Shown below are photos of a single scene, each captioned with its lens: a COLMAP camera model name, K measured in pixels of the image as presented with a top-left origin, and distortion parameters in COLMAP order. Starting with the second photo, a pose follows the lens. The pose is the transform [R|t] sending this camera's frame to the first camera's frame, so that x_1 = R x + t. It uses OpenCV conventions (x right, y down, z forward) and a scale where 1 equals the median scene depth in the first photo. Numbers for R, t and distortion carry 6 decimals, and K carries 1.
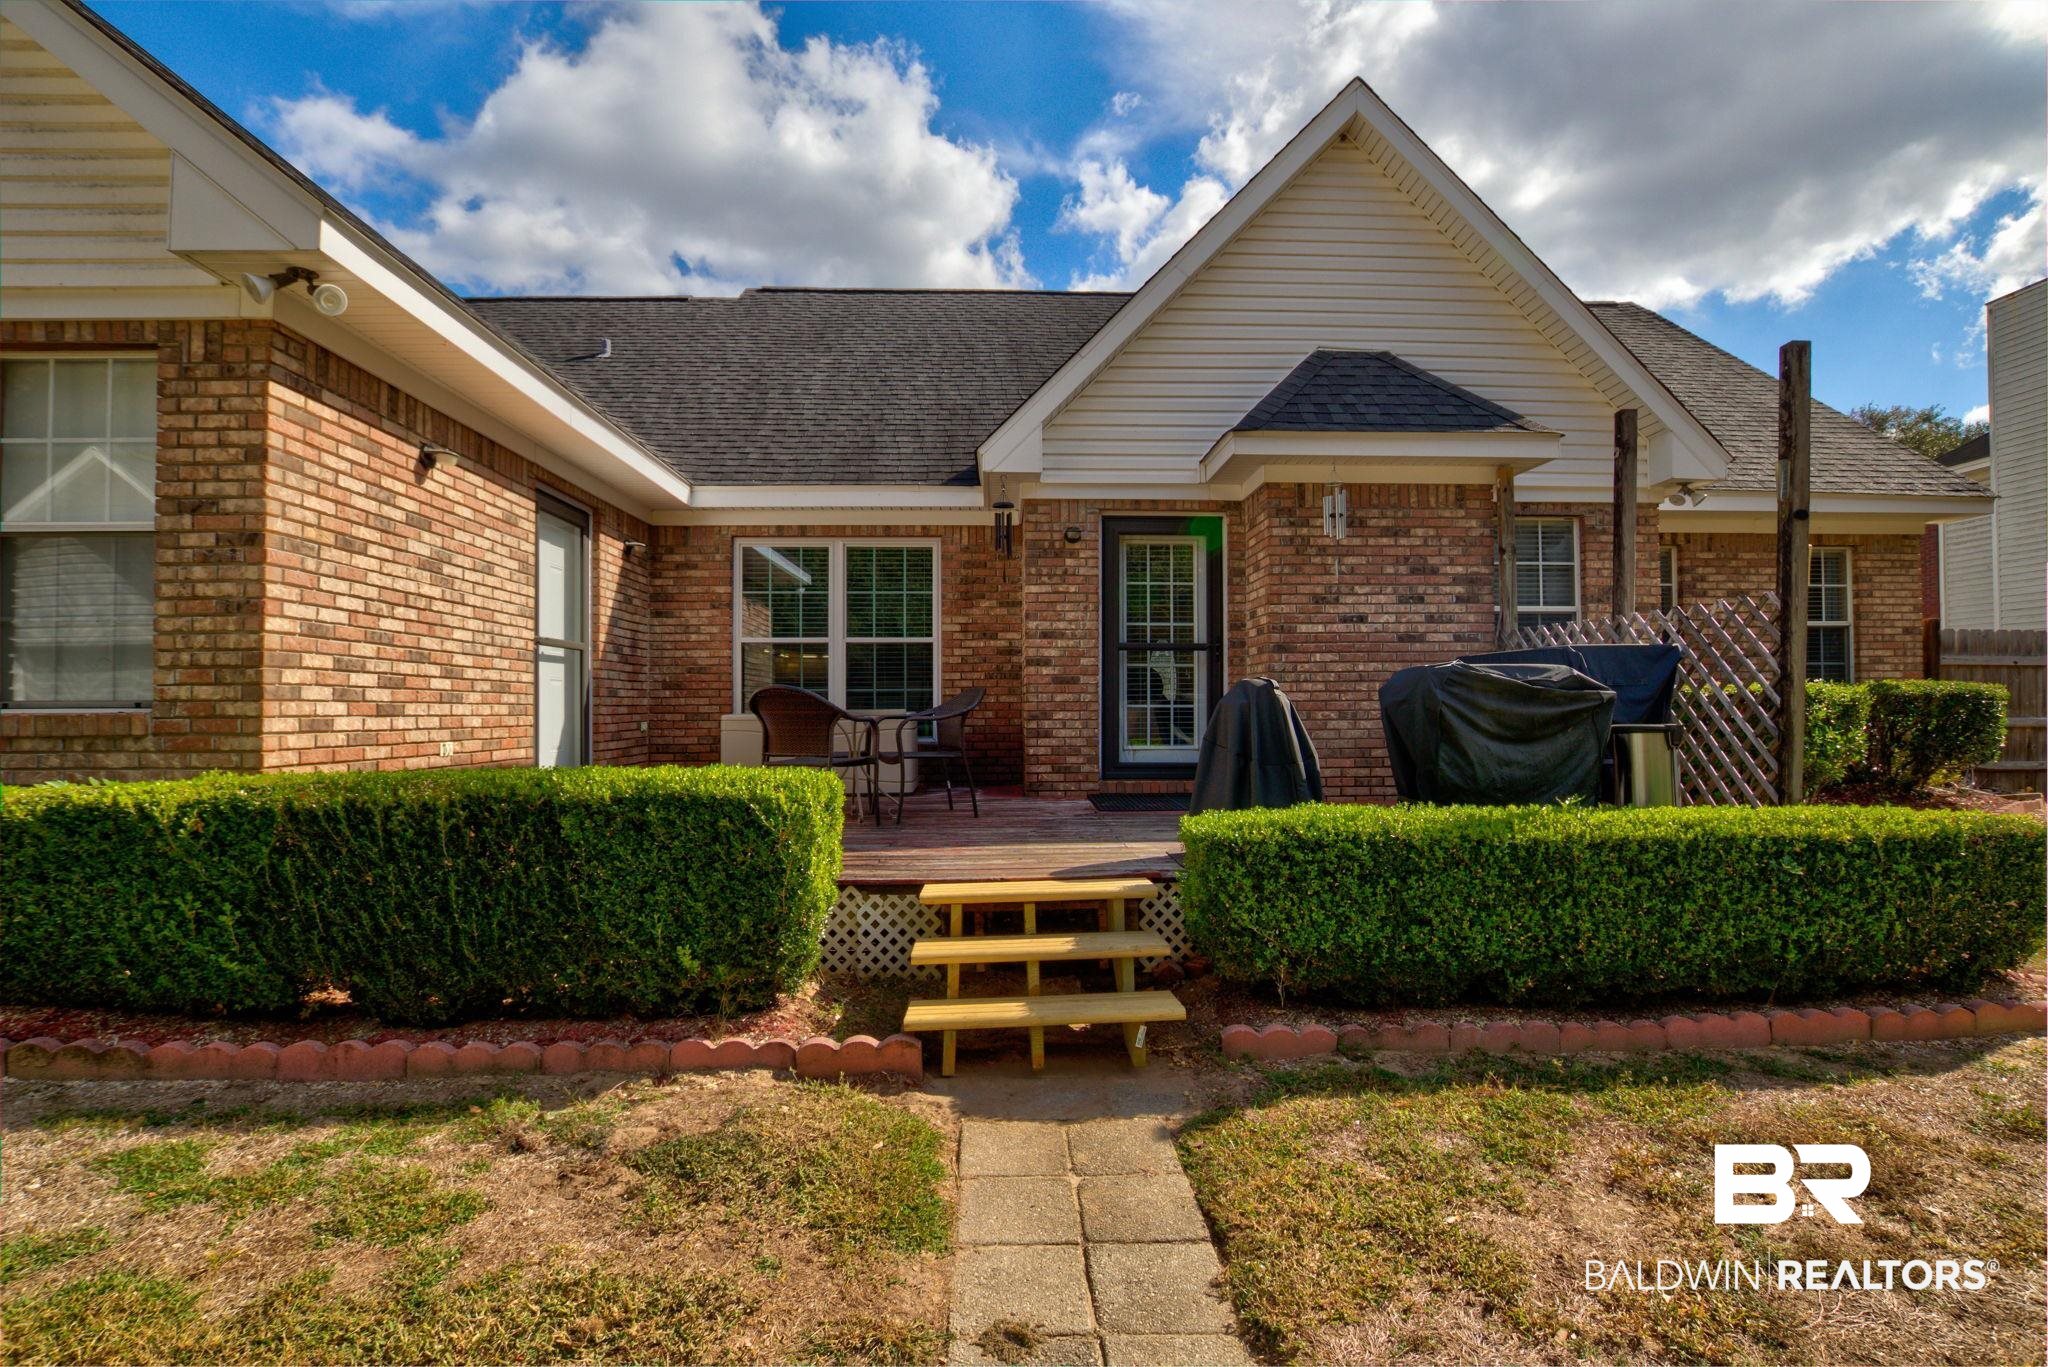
lens RADIAL K [[1012.0, 0, 1024.0], [0, 1012.0, 683.5], [0, 0, 1]] dist [-0.002412, -0.000436]
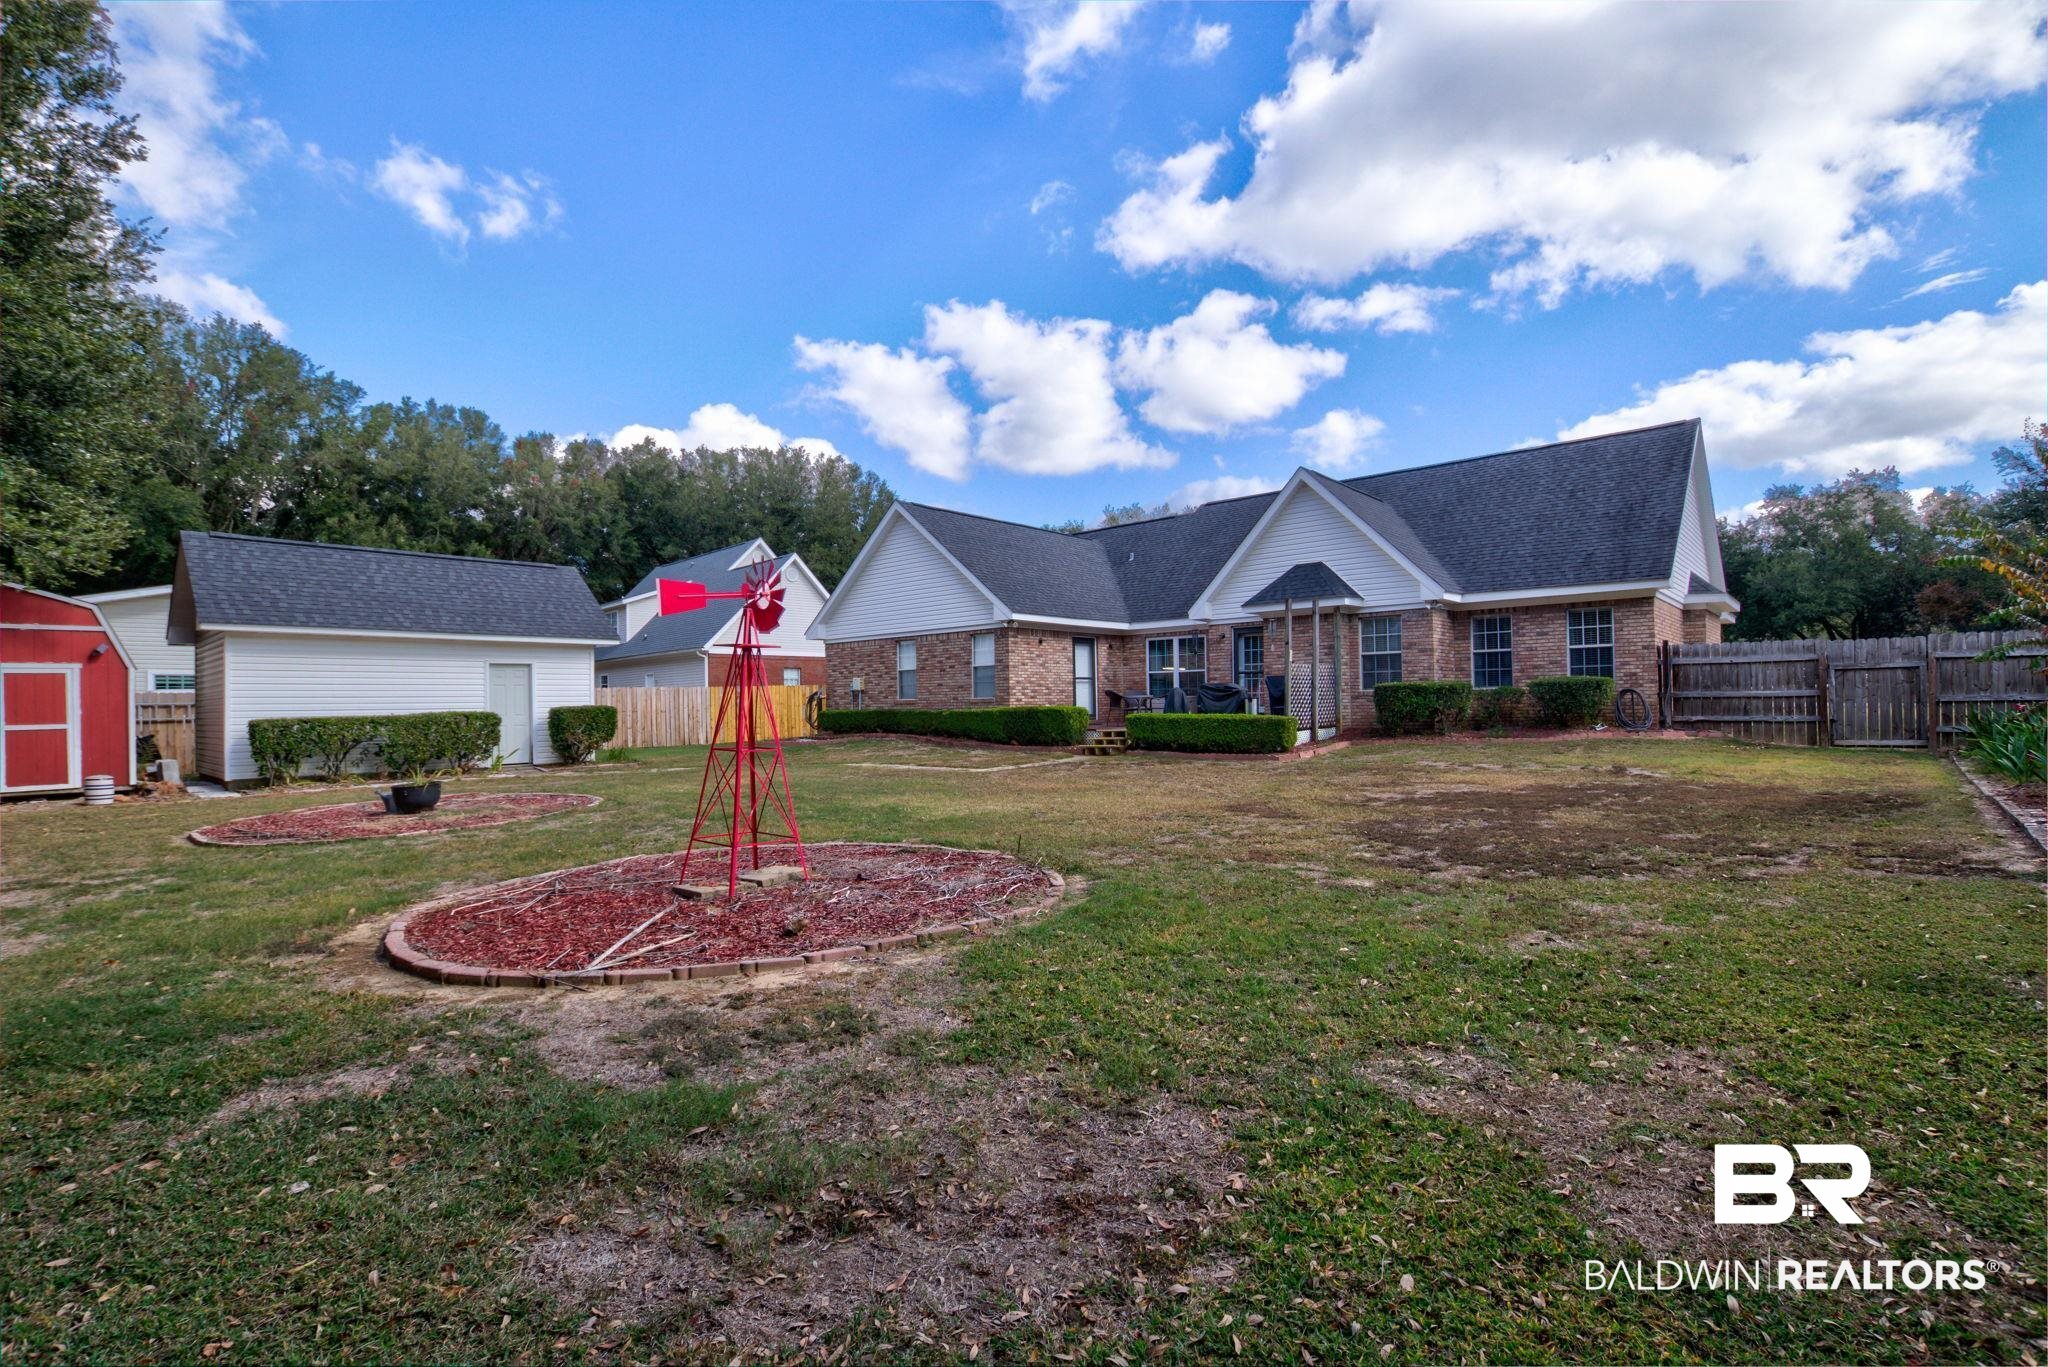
lens RADIAL K [[961.5, 0, 1024.0], [0, 961.5, 683.5], [0, 0, 1]] dist [-0.000579, 0.000055]
pose [[0.730604, -0.017959, -0.682565, 2.324486], [0.033609, 0.999388, 0.009679, -0.076157], [0.681974, -0.030011, 0.730761, -2.241616]]
